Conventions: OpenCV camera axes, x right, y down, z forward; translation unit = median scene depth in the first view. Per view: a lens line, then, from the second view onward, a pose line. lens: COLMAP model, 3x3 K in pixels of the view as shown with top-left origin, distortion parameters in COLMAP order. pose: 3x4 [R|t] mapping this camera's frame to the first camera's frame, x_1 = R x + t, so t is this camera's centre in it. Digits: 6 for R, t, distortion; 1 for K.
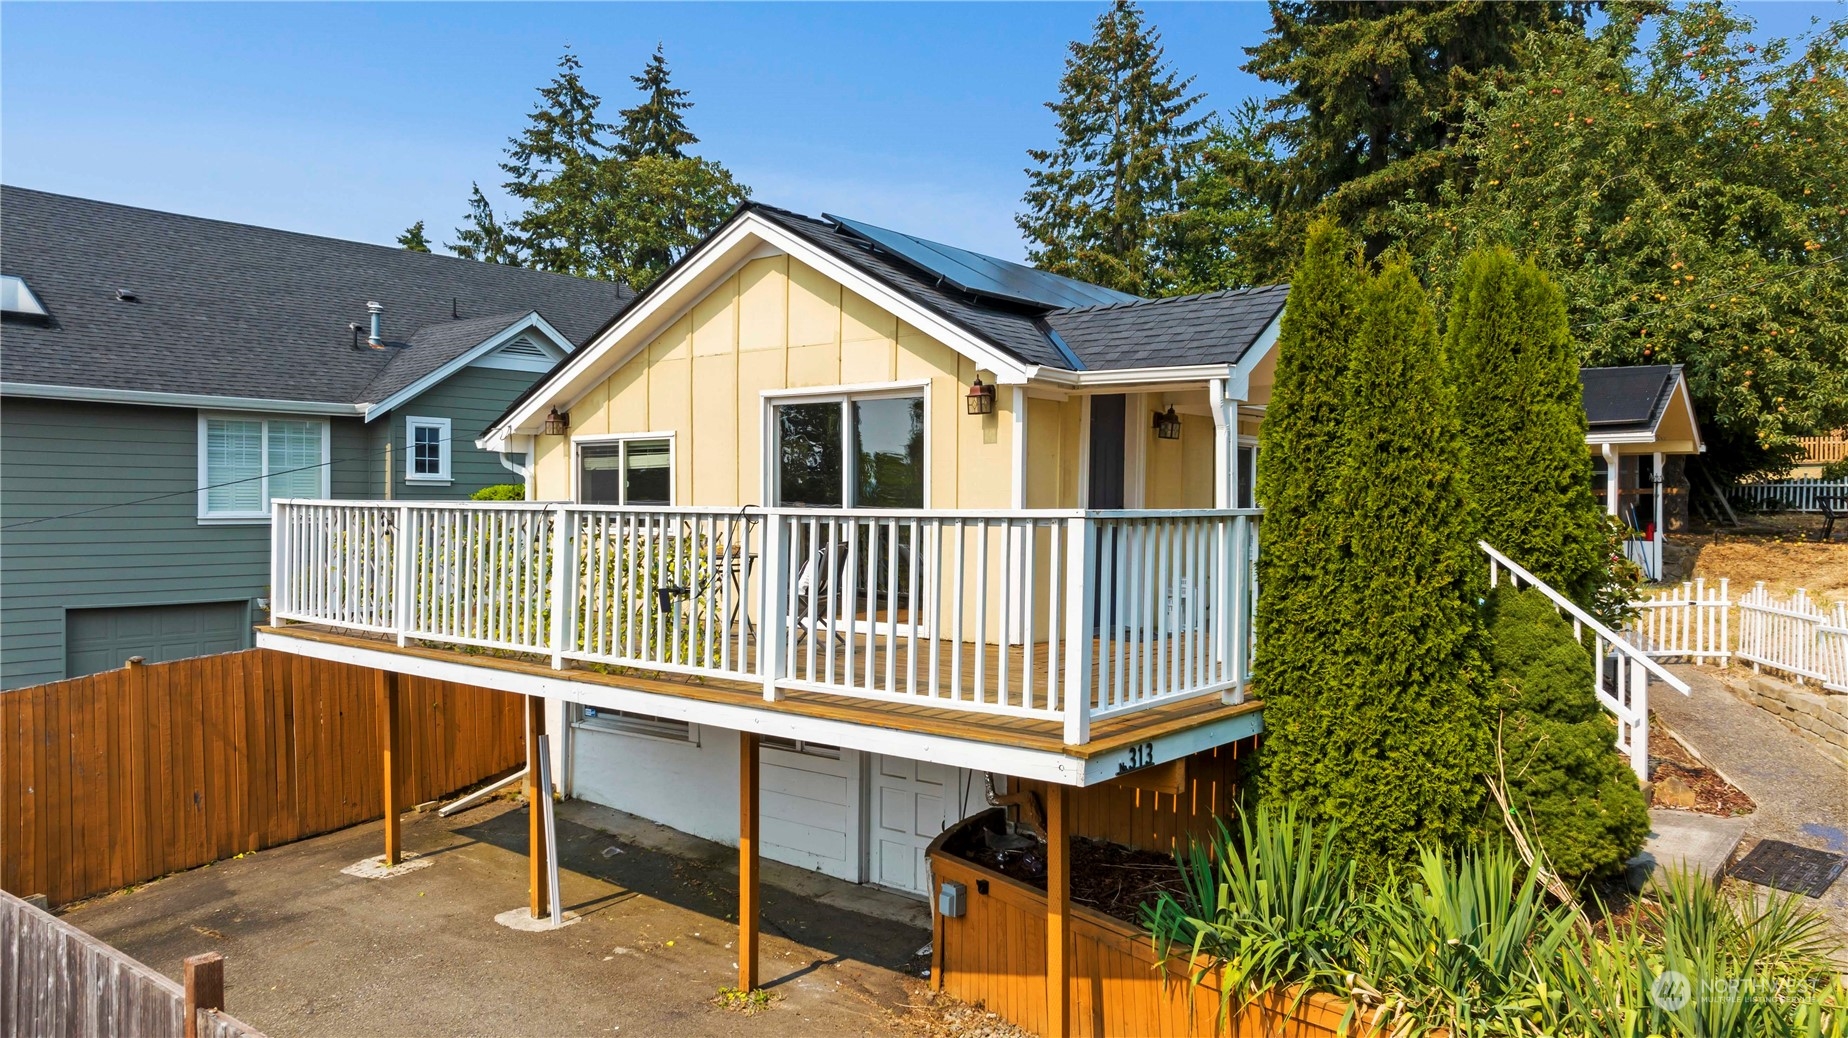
lens RADIAL K [[1298.3, 0, 892.7], [0, 1298.3, 530.5], [0, 0, 1]] dist [-0.034686, 0.005904]
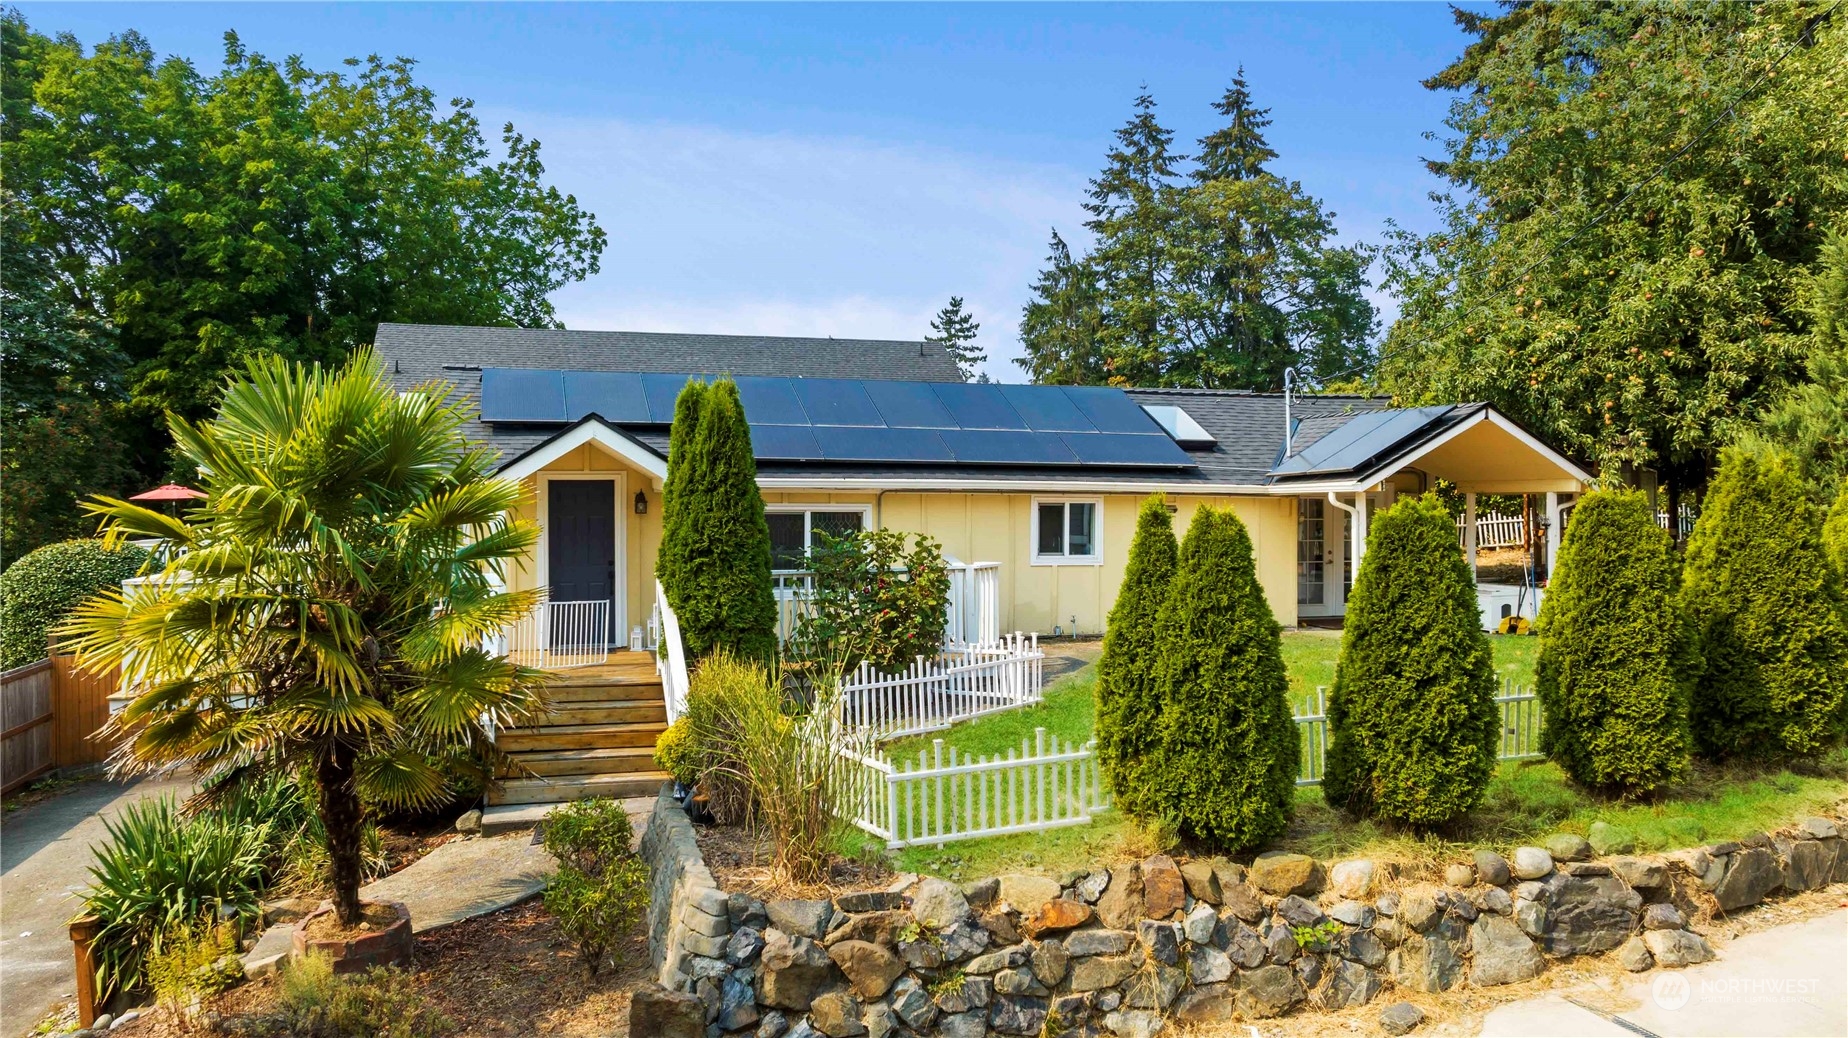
lens RADIAL K [[1298.3, 0, 905.0], [0, 1298.3, 515.8], [0, 0, 1]] dist [-0.034686, 0.005904]
pose [[0.835363, -0.000300, -0.549699, 0.174772], [-0.006236, 0.999930, -0.010024, -0.007767], [0.549663, 0.011802, 0.835303, -0.003098]]
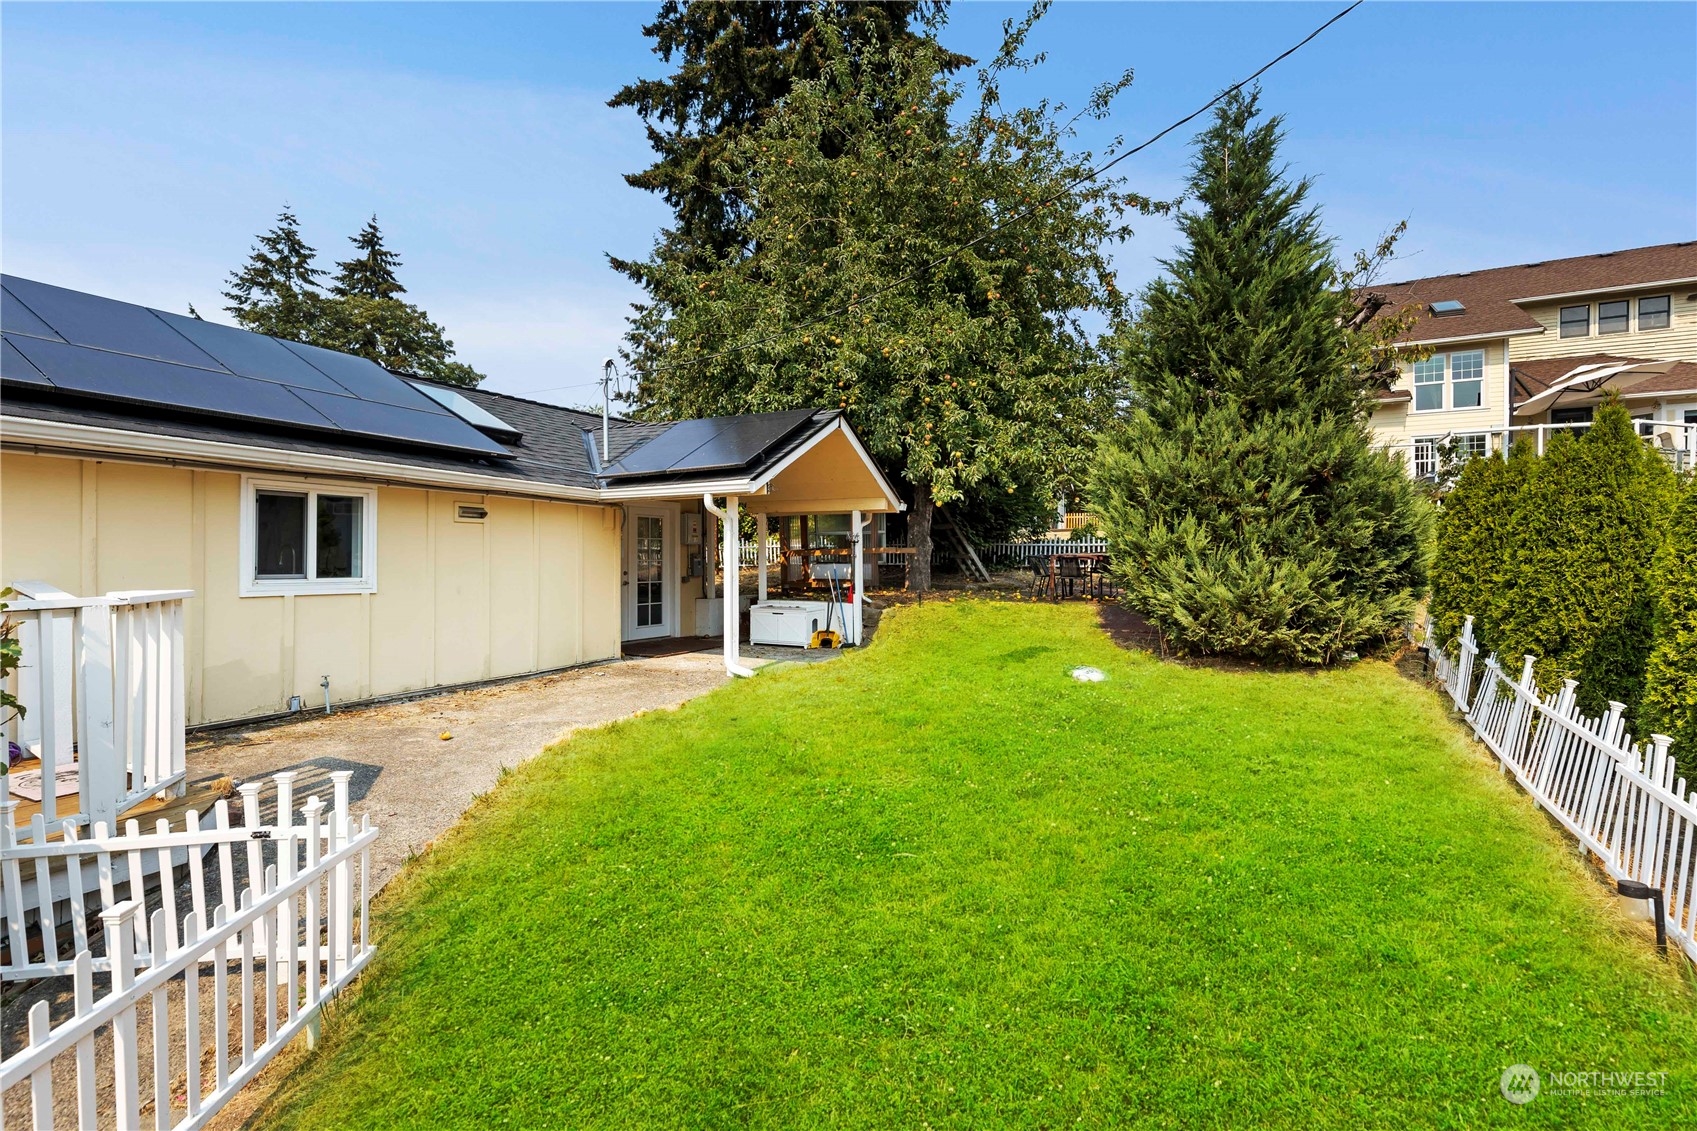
lens RADIAL K [[787.3, 0, 830.5], [0, 787.3, 556.5], [0, 0, 1]] dist [0.008590, -0.004068]
pose [[0.975426, -0.000323, 0.220325, 0.109921], [0.004689, 0.999803, -0.019293, -0.003742], [-0.220276, 0.019852, 0.975236, 0.105772]]
